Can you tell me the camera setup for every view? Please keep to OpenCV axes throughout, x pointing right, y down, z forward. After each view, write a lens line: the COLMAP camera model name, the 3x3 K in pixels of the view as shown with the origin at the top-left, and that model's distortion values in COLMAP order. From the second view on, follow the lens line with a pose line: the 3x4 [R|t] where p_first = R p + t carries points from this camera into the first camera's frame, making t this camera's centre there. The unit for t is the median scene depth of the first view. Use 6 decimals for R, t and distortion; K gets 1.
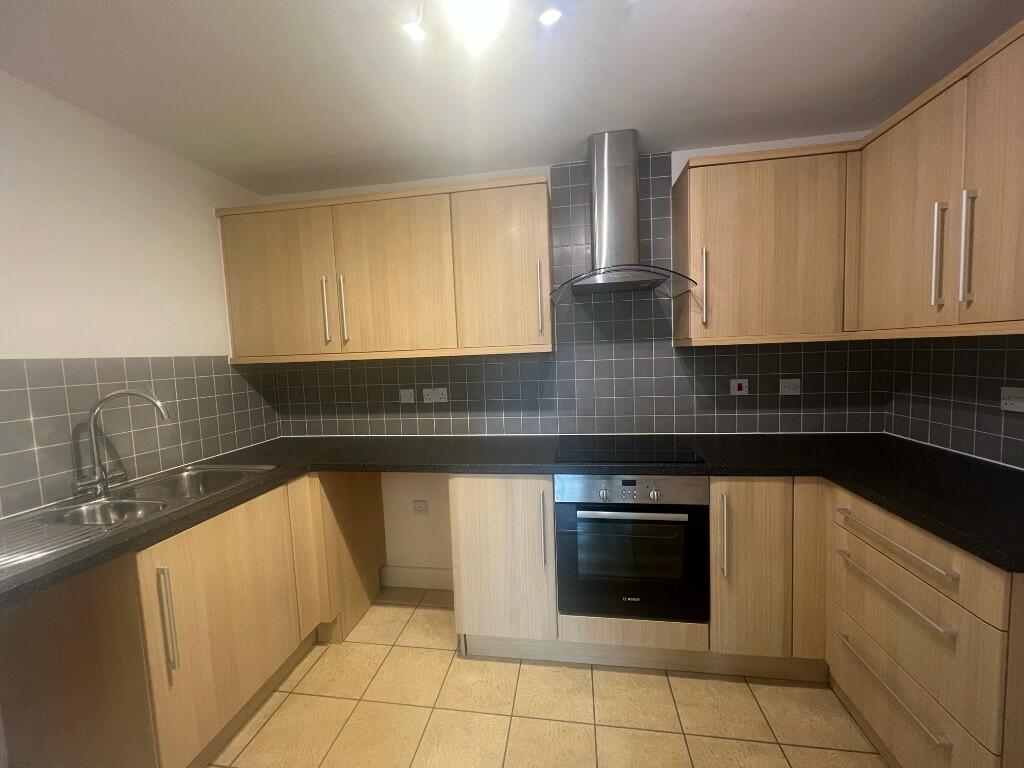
lens RADIAL K [[410.3, 0, 509.7], [0, 410.3, 380.0], [0, 0, 1]] dist [0.000155, 0.000020]
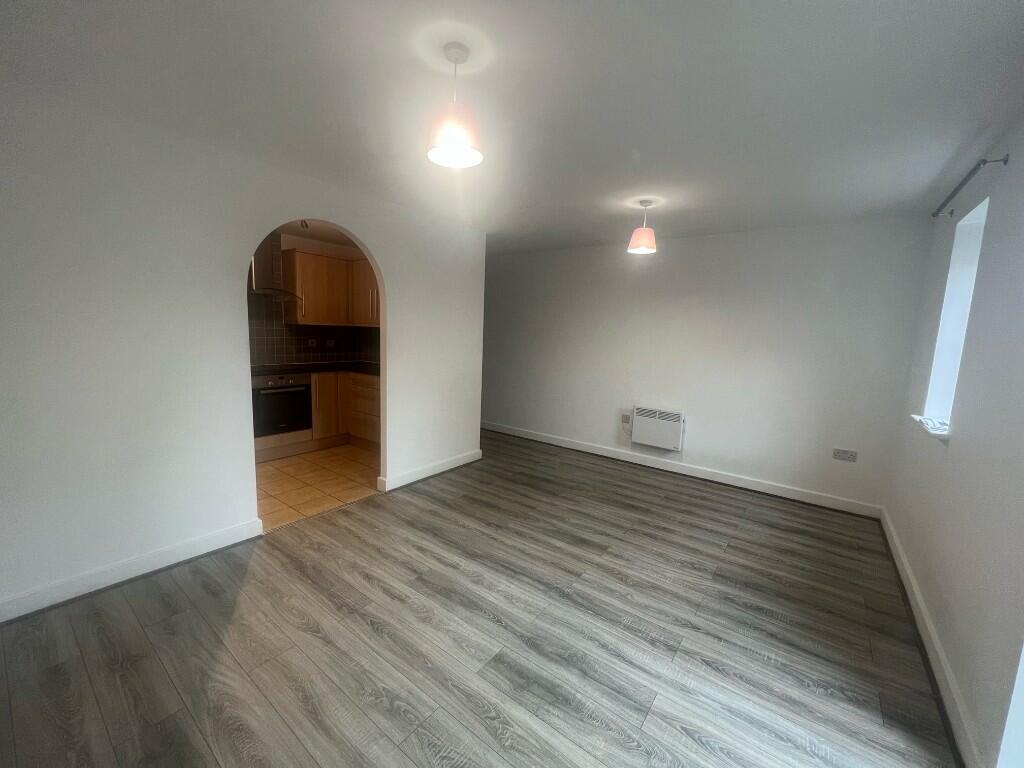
lens RADIAL K [[410.3, 0, 509.7], [0, 410.3, 380.0], [0, 0, 1]] dist [0.000155, 0.000020]
pose [[0.470432, -0.052520, 0.880872, -1.150567], [0.002784, 0.998311, 0.058036, 0.112388], [-0.882432, -0.024850, 0.469783, -1.286224]]
